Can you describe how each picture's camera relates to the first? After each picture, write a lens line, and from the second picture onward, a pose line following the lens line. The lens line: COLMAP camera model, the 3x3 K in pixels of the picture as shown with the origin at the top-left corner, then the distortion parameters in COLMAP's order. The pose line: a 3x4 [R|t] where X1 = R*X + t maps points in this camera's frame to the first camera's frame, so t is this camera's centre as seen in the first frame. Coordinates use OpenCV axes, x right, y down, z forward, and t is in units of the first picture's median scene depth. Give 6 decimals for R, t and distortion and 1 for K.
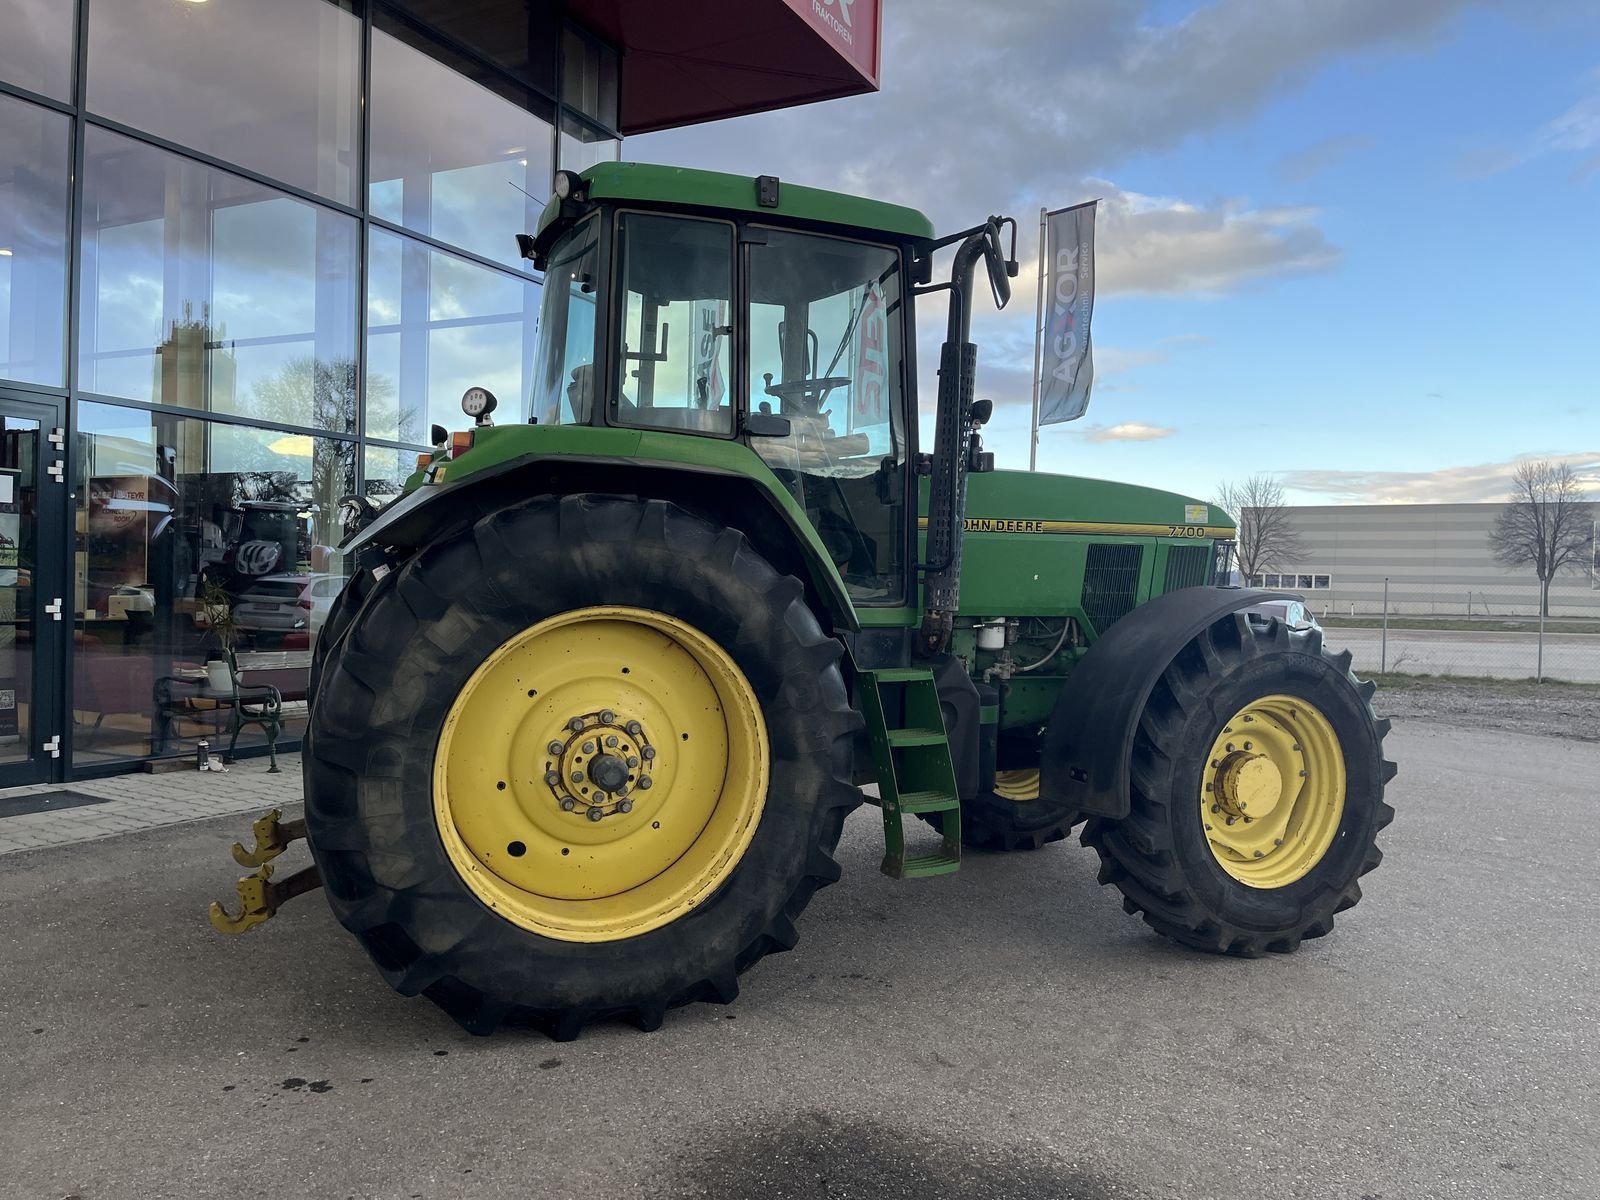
lens RADIAL K [[1217.1, 0, 813.9], [0, 1217.1, 605.2], [0, 0, 1]] dist [0.068541, -0.095052]
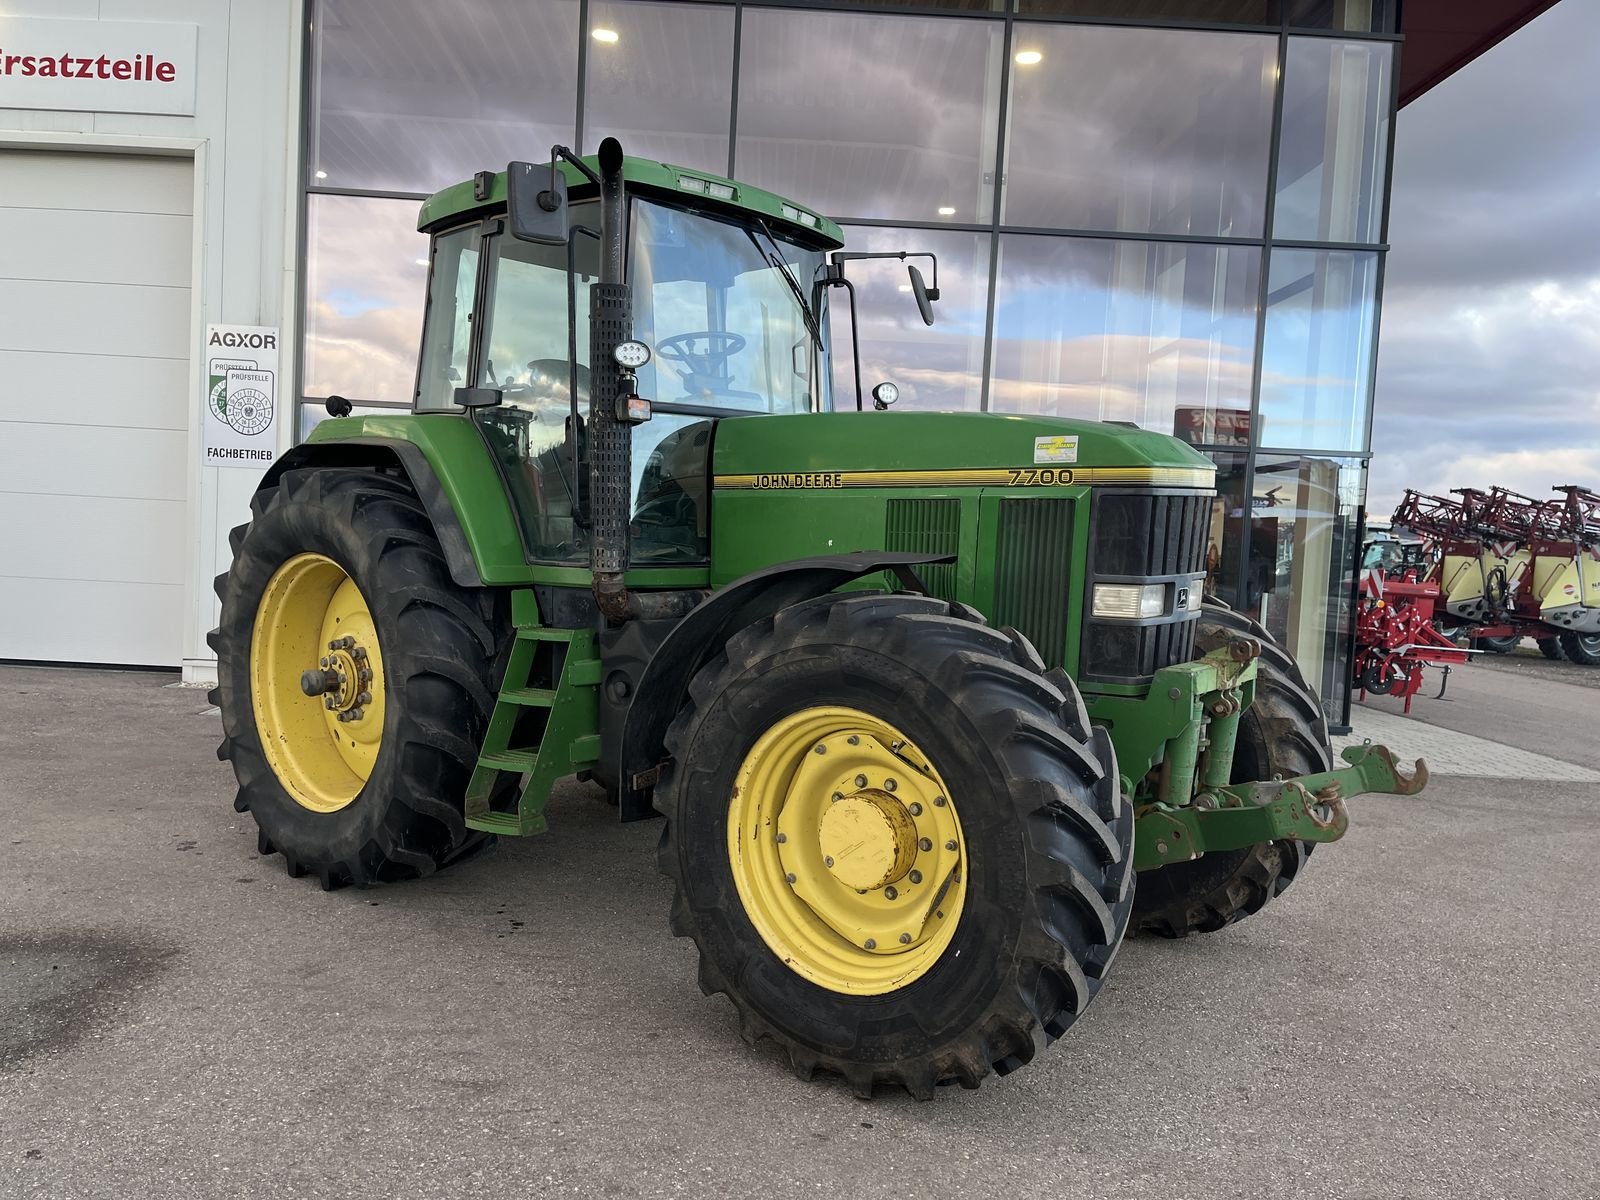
lens RADIAL K [[1217.1, 0, 785.4], [0, 1217.1, 601.7], [0, 0, 1]] dist [0.068541, -0.095052]
pose [[0.467519, 0.036037, -0.883248, 1.142958], [-0.051232, 0.998594, 0.013625, 0.008376], [0.882497, 0.038881, 0.468708, 0.778414]]
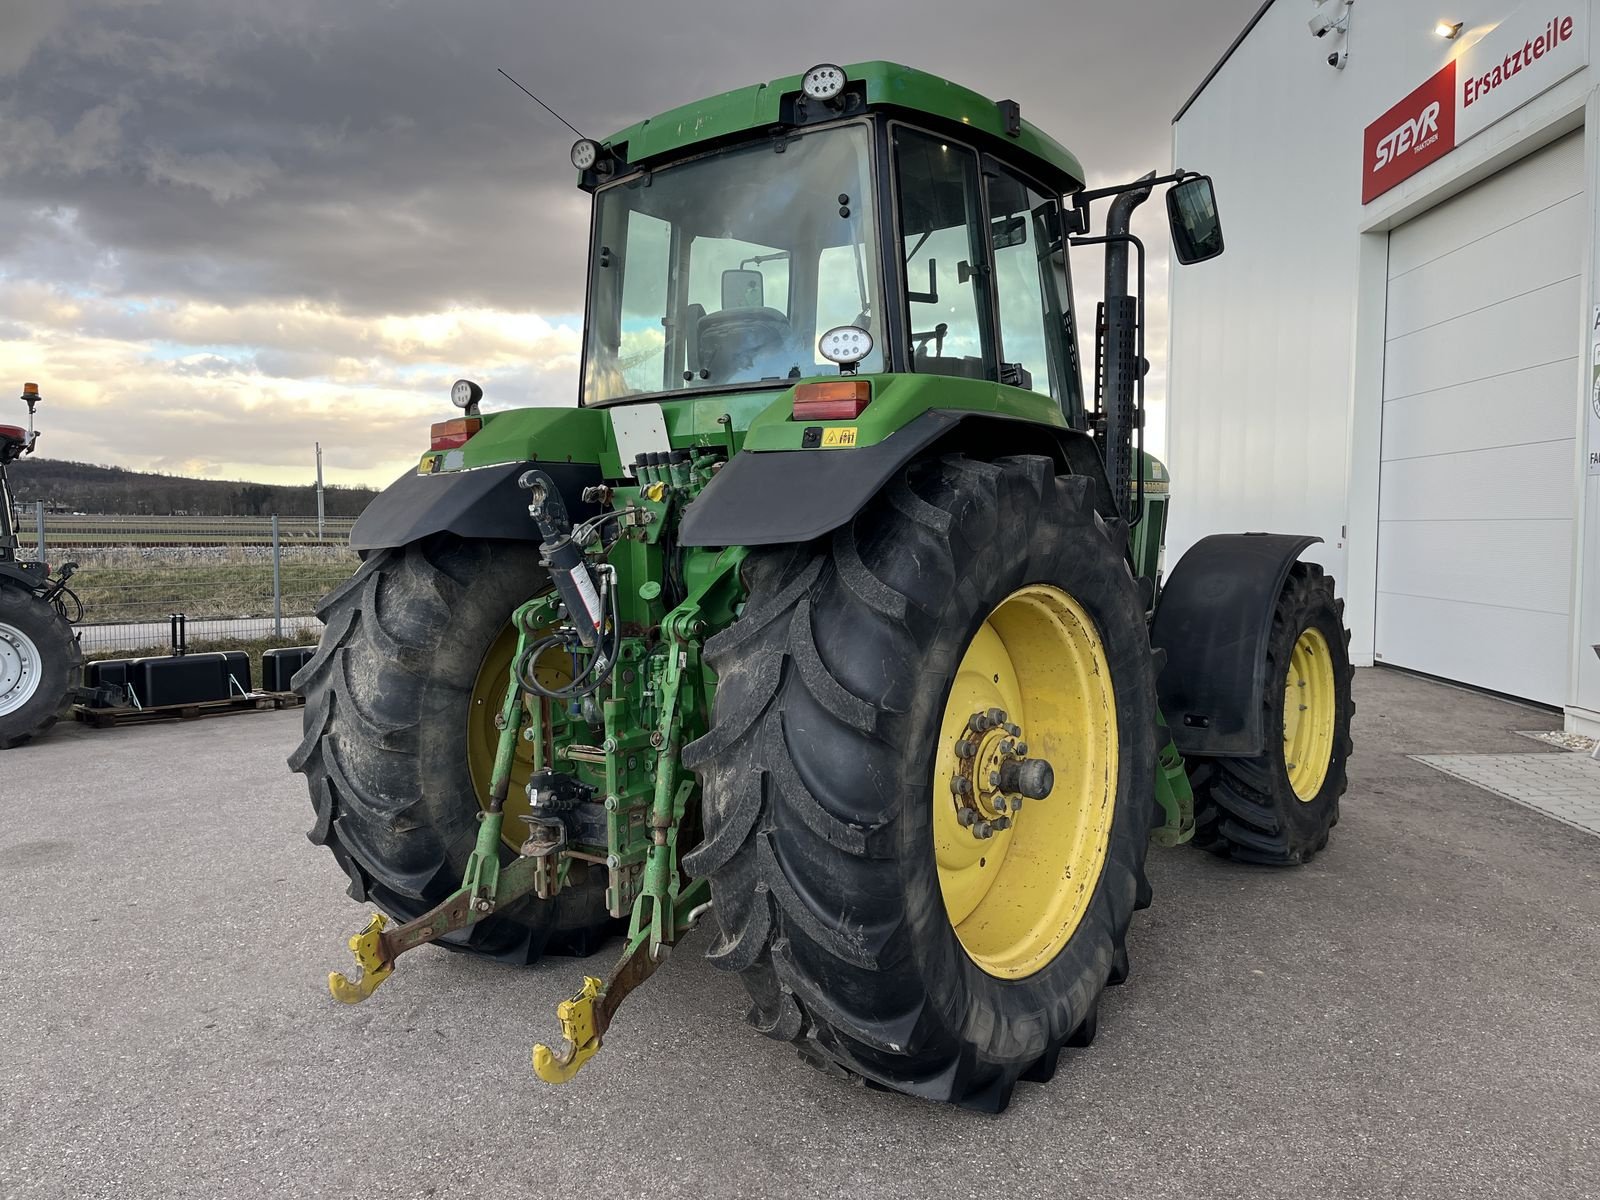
lens RADIAL K [[1217.1, 0, 796.9], [0, 1217.1, 604.2], [0, 0, 1]] dist [0.068541, -0.095052]
pose [[-0.910219, -0.000066, -0.414126, 0.480792], [-0.031205, 0.997168, 0.068428, -0.054095], [0.412949, 0.075207, -0.907644, 2.199642]]
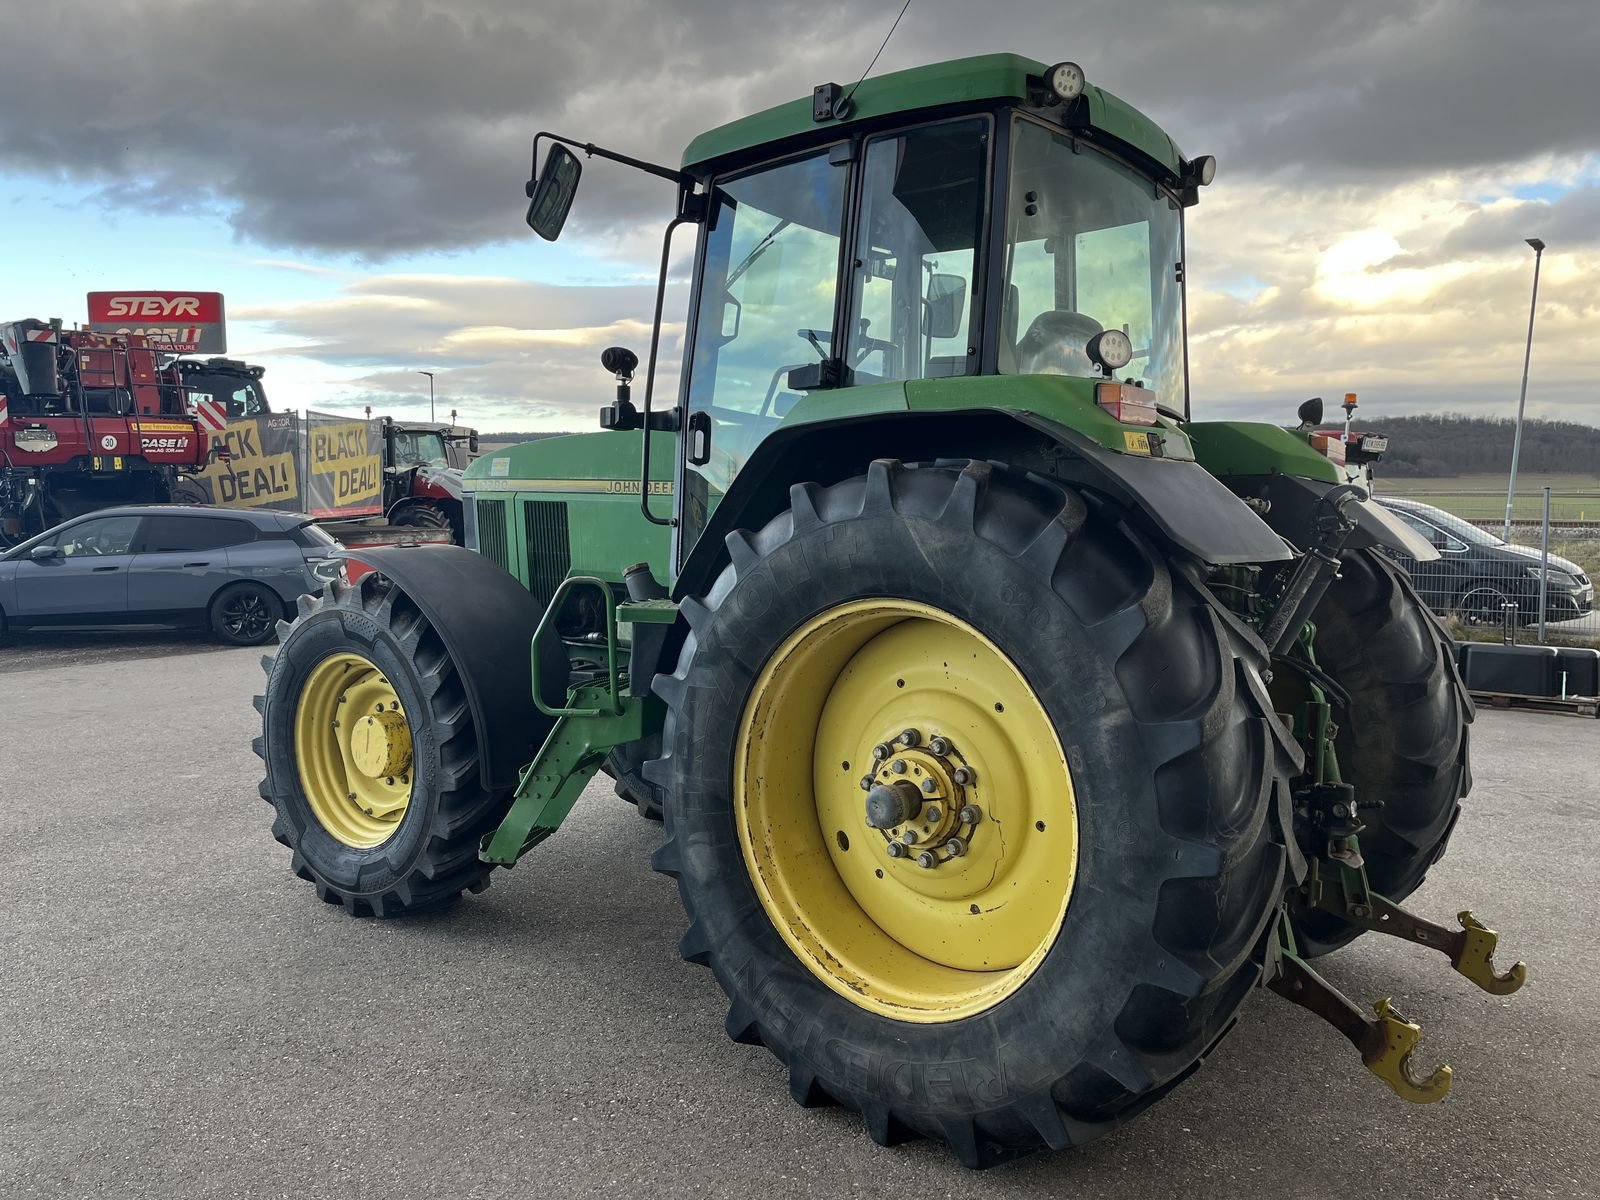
lens RADIAL K [[1217.1, 0, 793.4], [0, 1217.1, 600.7], [0, 0, 1]] dist [0.068541, -0.095052]
pose [[-0.466670, -0.096585, 0.879142, -0.983551], [0.004062, 0.993775, 0.111335, -0.116725], [-0.884422, 0.055528, -0.463373, 1.842143]]
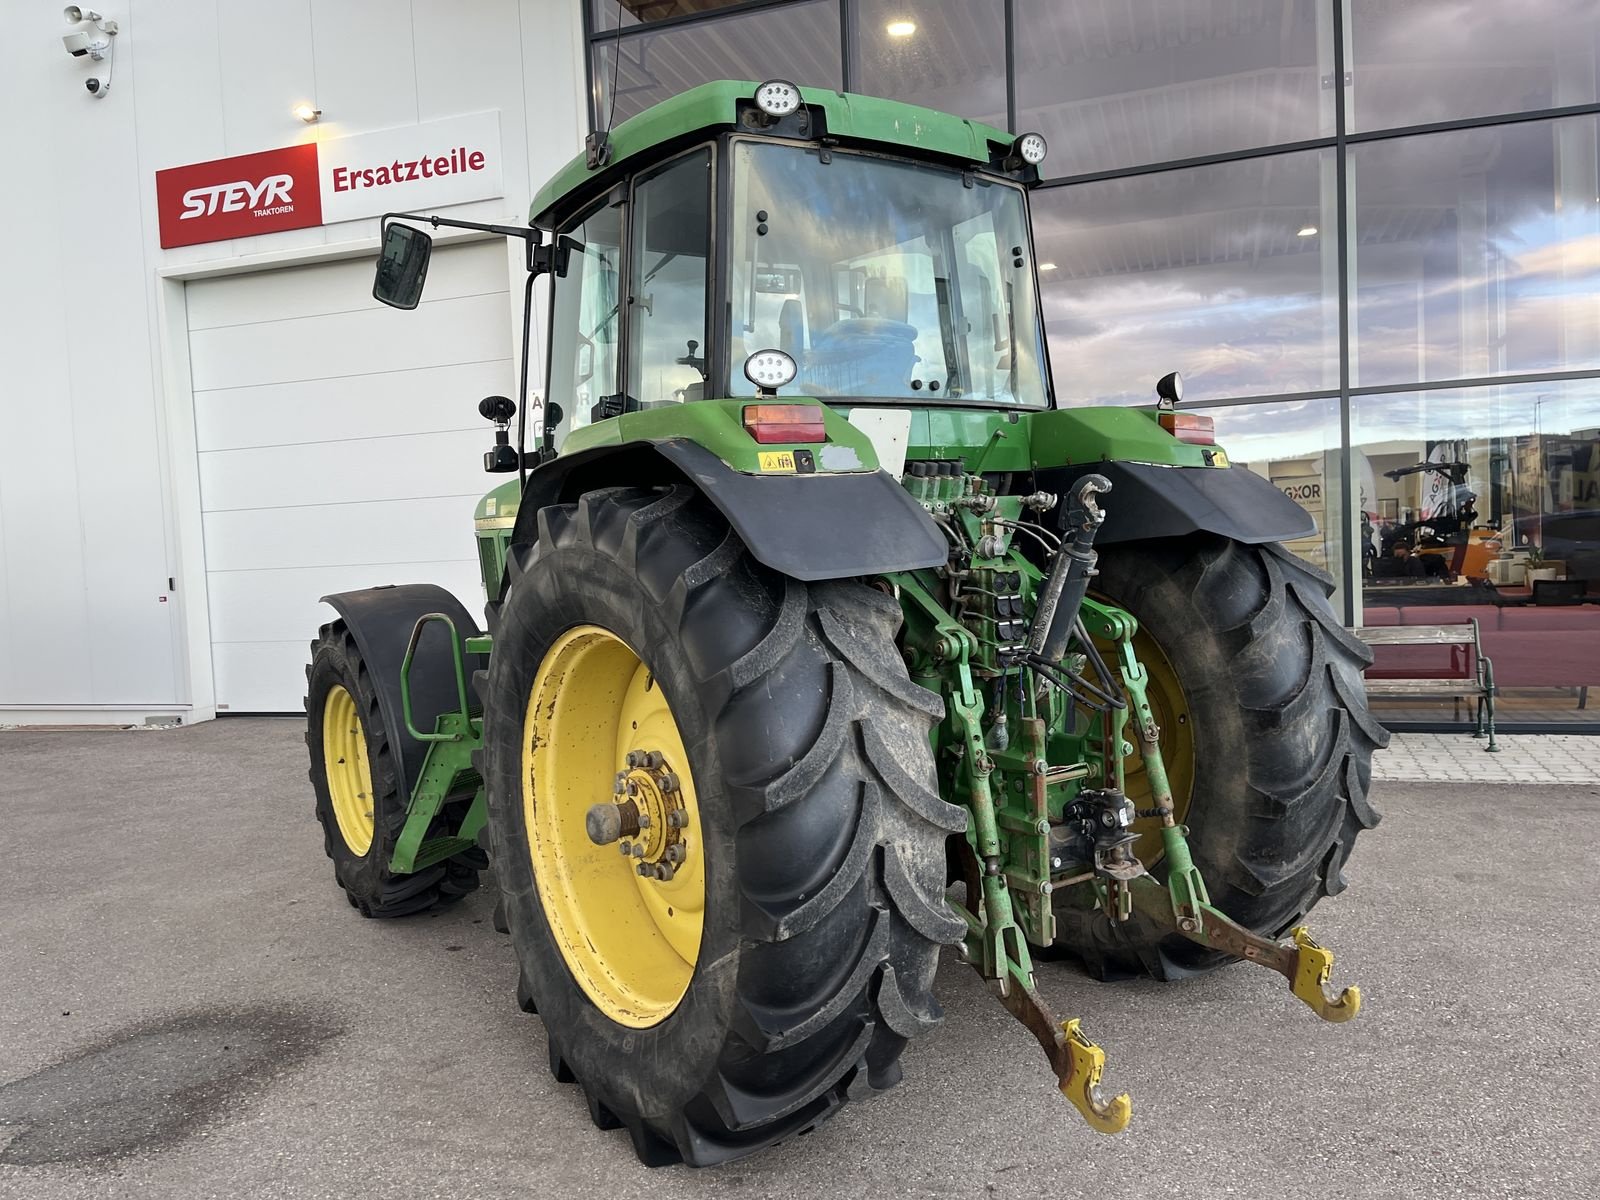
lens RADIAL K [[1211.2, 0, 785.5], [0, 1211.2, 613.1], [0, 0, 1]] dist [0.055487, -0.041969]
pose [[0.130204, 0.018076, -0.991322, 1.056672], [0.030756, 0.999279, 0.022261, -0.019465], [0.991010, -0.033388, 0.129554, 1.070955]]
